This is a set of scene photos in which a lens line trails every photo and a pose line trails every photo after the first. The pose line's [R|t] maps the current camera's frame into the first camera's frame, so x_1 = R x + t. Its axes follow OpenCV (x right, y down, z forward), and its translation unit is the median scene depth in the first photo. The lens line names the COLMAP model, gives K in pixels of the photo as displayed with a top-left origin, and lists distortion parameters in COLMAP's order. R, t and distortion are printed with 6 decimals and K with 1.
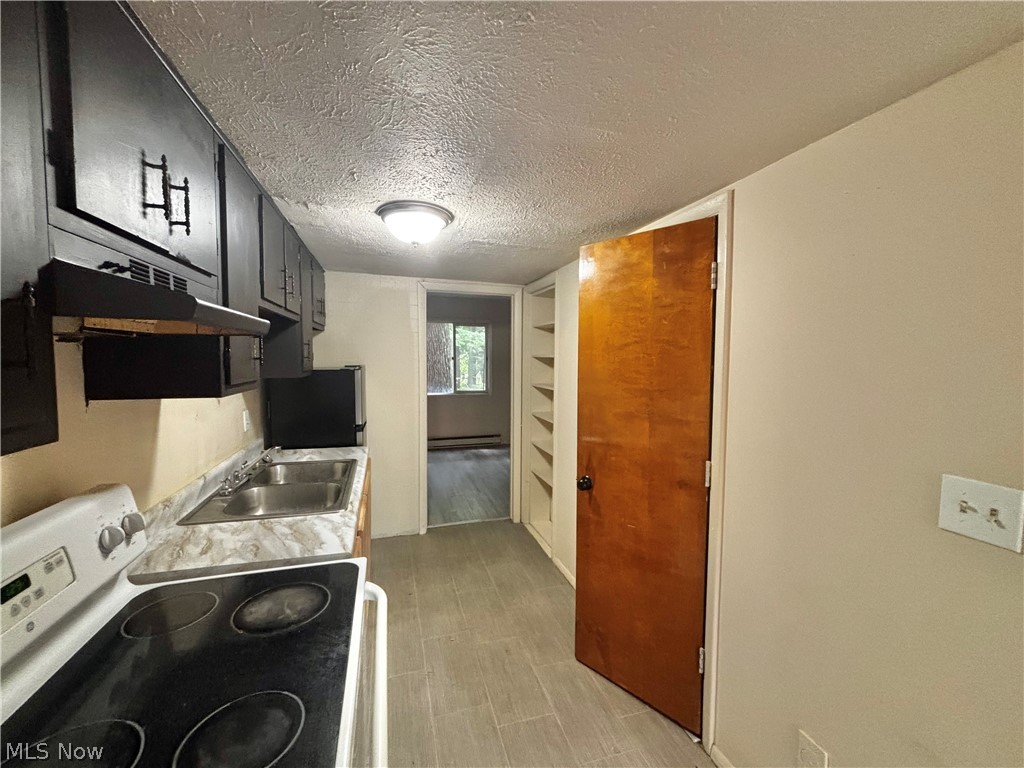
lens RADIAL K [[424.1, 0, 511.6], [0, 424.1, 378.8], [0, 0, 1]] dist [0.017978, -0.000505]
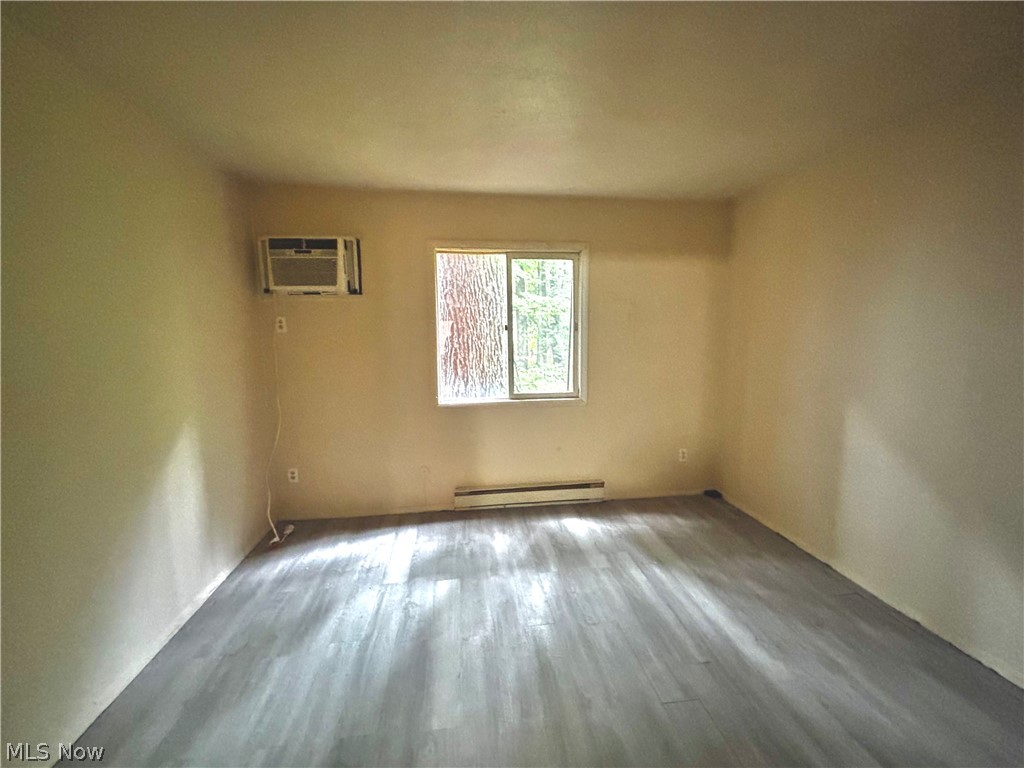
lens RADIAL K [[422.8, 0, 515.4], [0, 422.8, 382.4], [0, 0, 1]] dist [0.000454, -0.000030]
pose [[0.988311, 0.002211, -0.152436, -0.057509], [0.008370, 0.997600, 0.068732, -0.020061], [0.152222, -0.069205, 0.985921, 0.548947]]
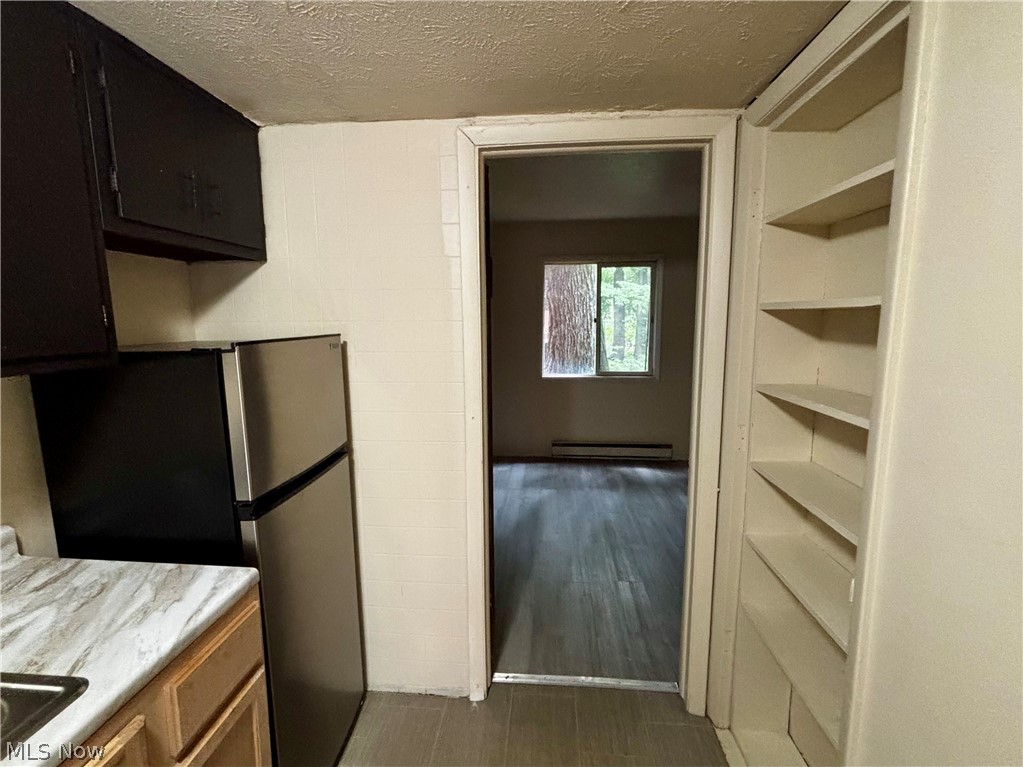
lens RADIAL K [[472.0, 0, 497.8], [0, 472.0, 385.6], [0, 0, 1]] dist [-0.004592, -0.000550]
pose [[0.923717, 0.036788, -0.381306, -0.001665], [-0.003870, 0.996224, 0.086739, -0.012257], [0.383057, -0.078646, 0.920371, 0.305871]]
